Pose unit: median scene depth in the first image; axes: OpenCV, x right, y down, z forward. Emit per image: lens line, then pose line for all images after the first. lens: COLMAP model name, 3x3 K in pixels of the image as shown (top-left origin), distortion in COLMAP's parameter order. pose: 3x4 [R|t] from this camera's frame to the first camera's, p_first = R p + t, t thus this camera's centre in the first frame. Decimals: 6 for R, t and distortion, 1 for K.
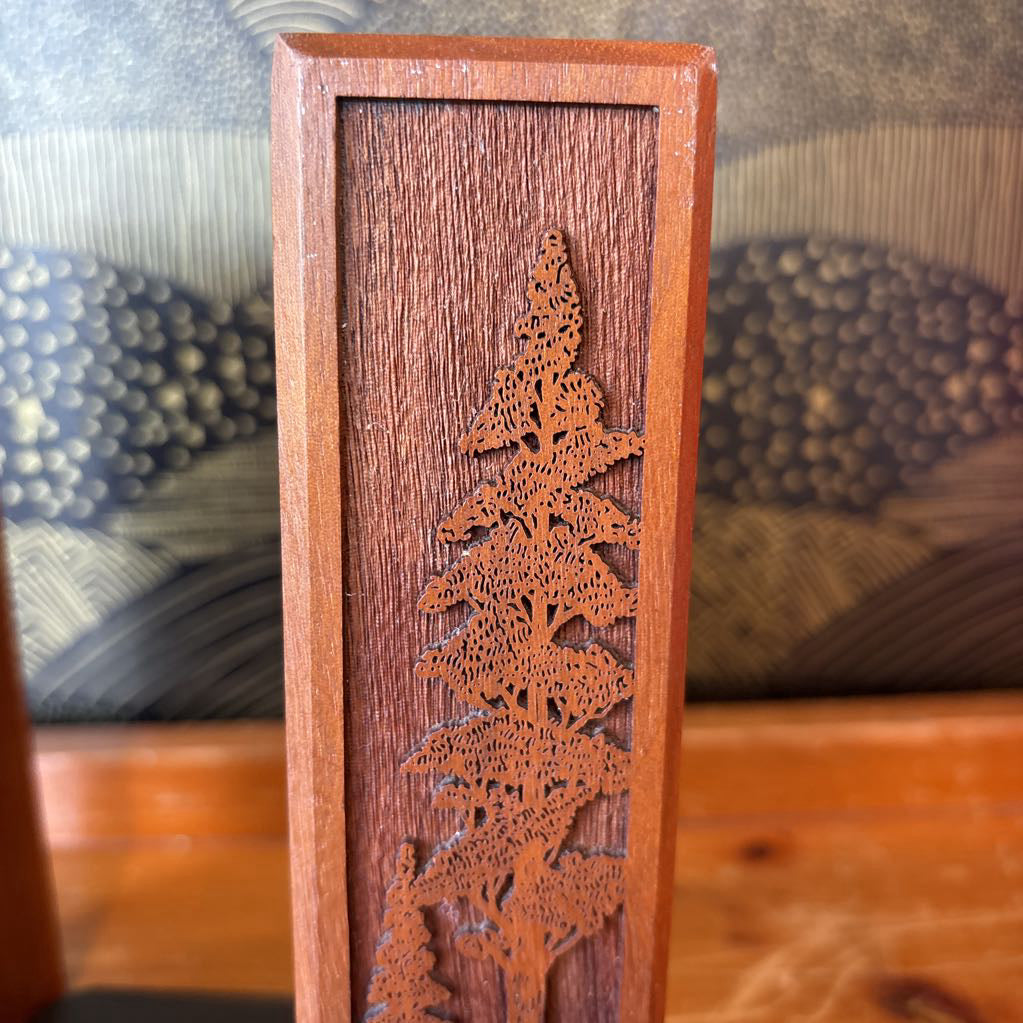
lens RADIAL K [[1121.1, 0, 510.0], [0, 1121.1, 517.8], [0, 0, 1]] dist [-0.023024, 0.000000]
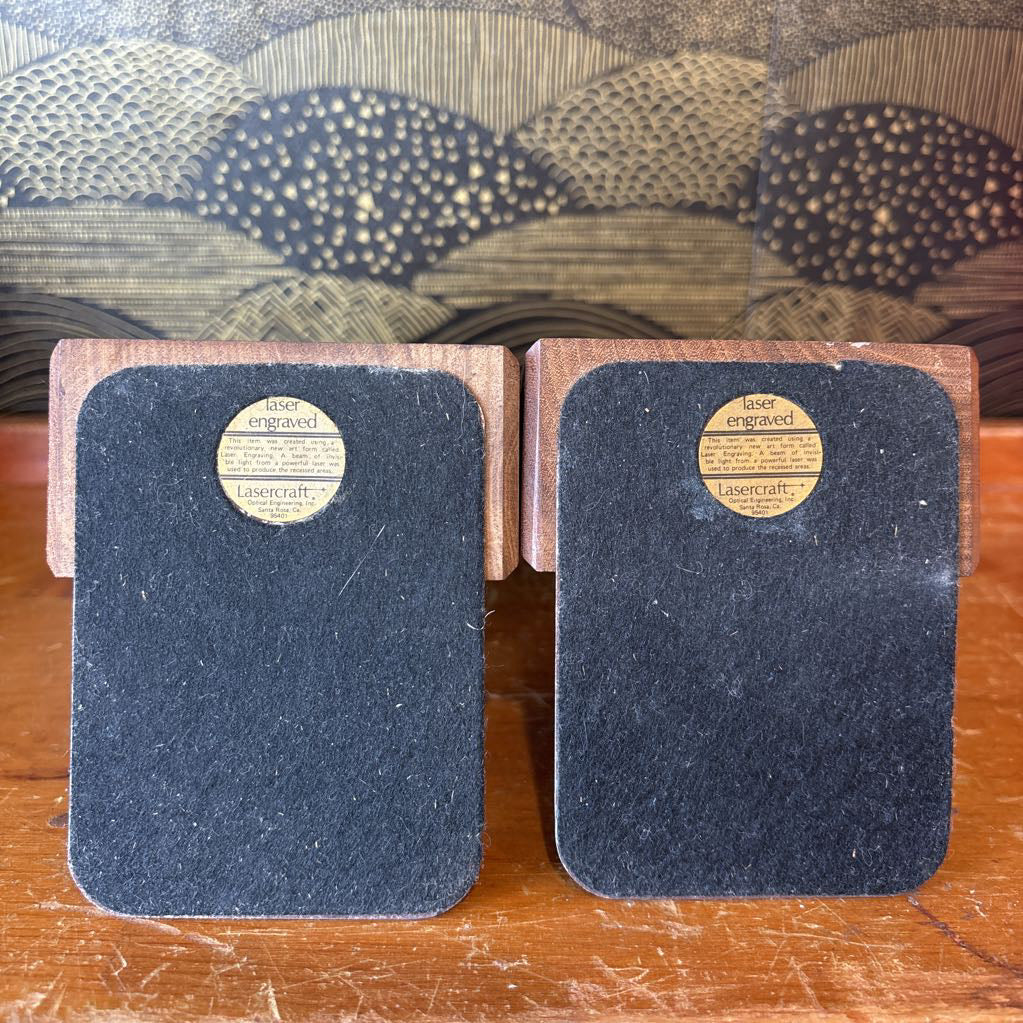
lens RADIAL K [[1074.4, 0, 522.7], [0, 1074.4, 517.0], [0, 0, 1]] dist [-0.002672, 0.000000]
pose [[0.999192, 0.030457, 0.026231, -0.286657], [-0.033286, 0.992787, 0.115181, 0.180012], [-0.022534, -0.115961, 0.992998, -0.582195]]
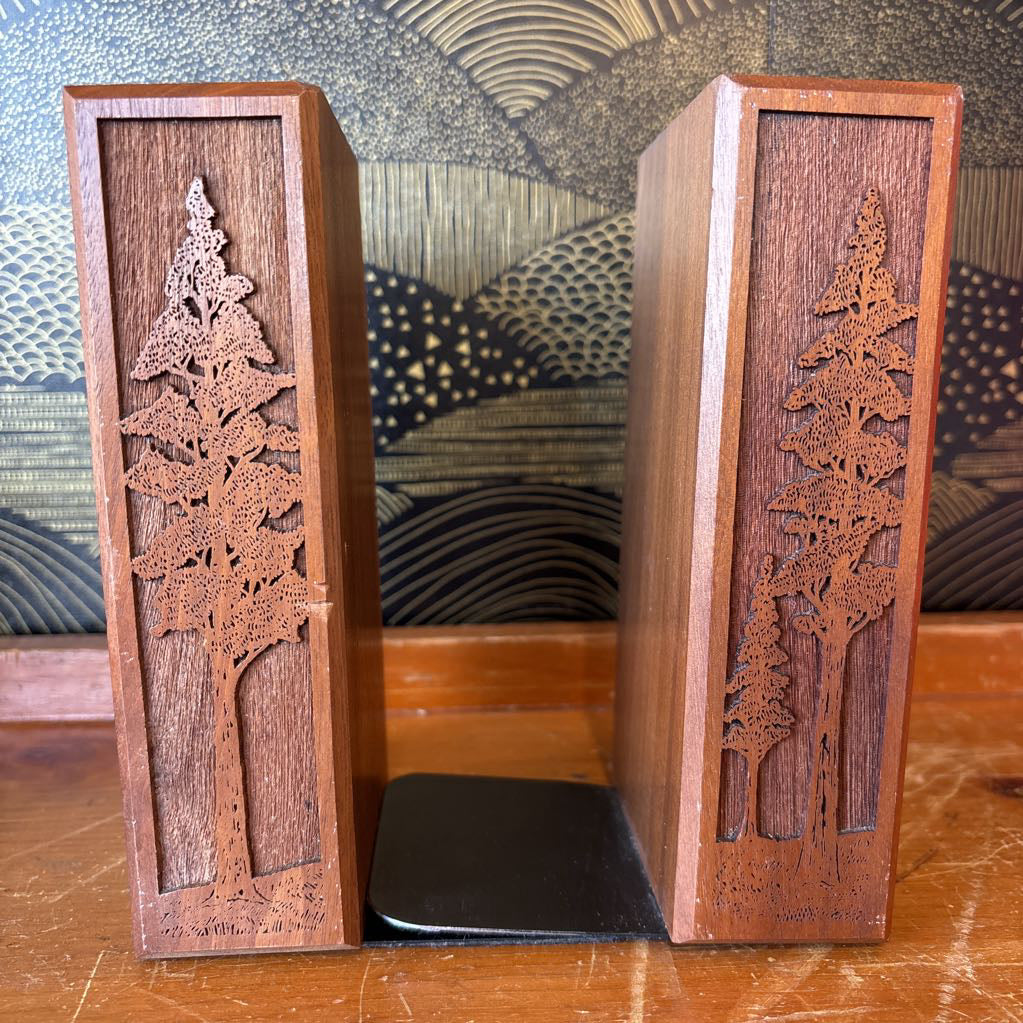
lens RADIAL K [[1094.7, 0, 516.2], [0, 1094.7, 514.2], [0, 0, 1]] dist [0.007262, 0.000000]
pose [[0.999663, 0.006554, 0.025138, -0.253944], [-0.004877, 0.997793, -0.066223, 0.169854], [-0.025516, 0.066078, 0.997488, -0.306287]]
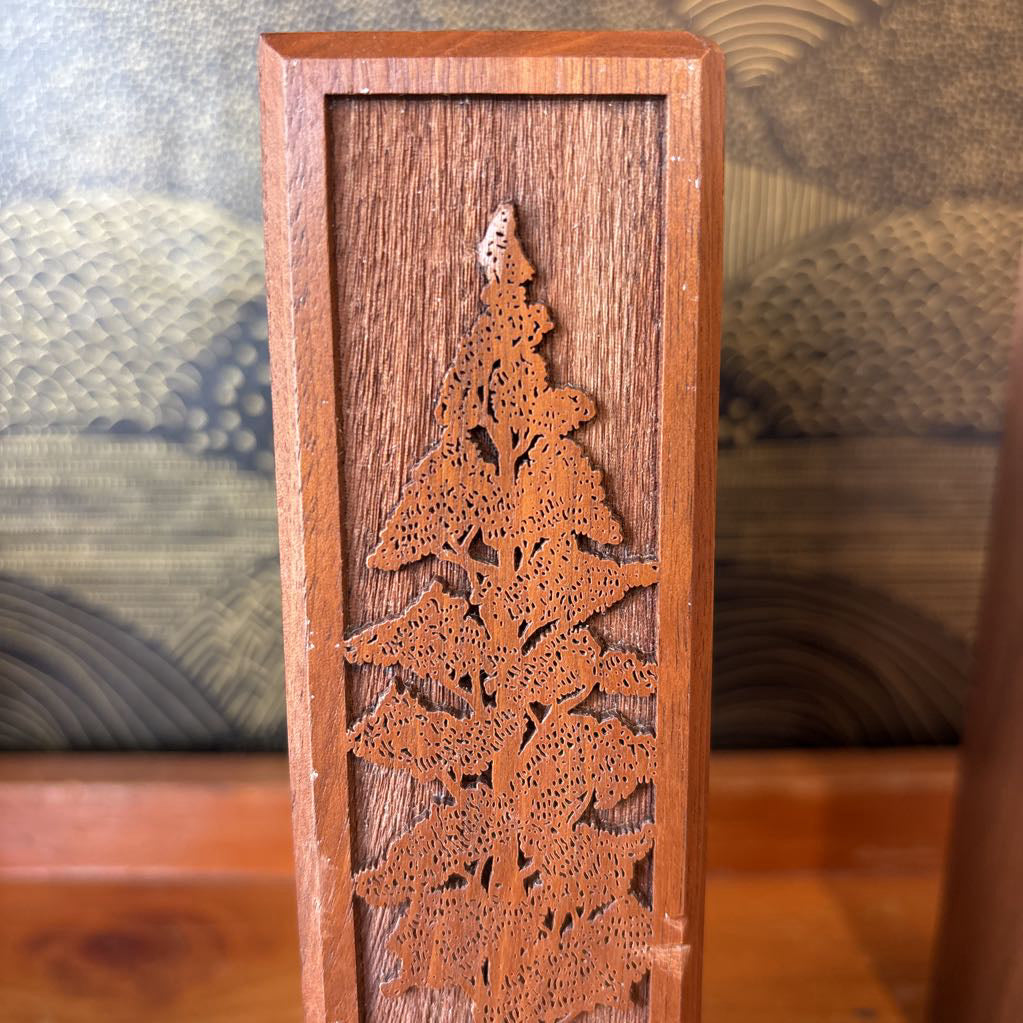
lens RADIAL K [[1115.3, 0, 502.1], [0, 1115.3, 526.0], [0, 0, 1]] dist [-0.019745, 0.000000]
pose [[0.999547, 0.028970, 0.008155, -0.461177], [-0.028762, 0.999284, -0.024595, 0.014946], [-0.008862, 0.024350, 0.999664, 0.033485]]
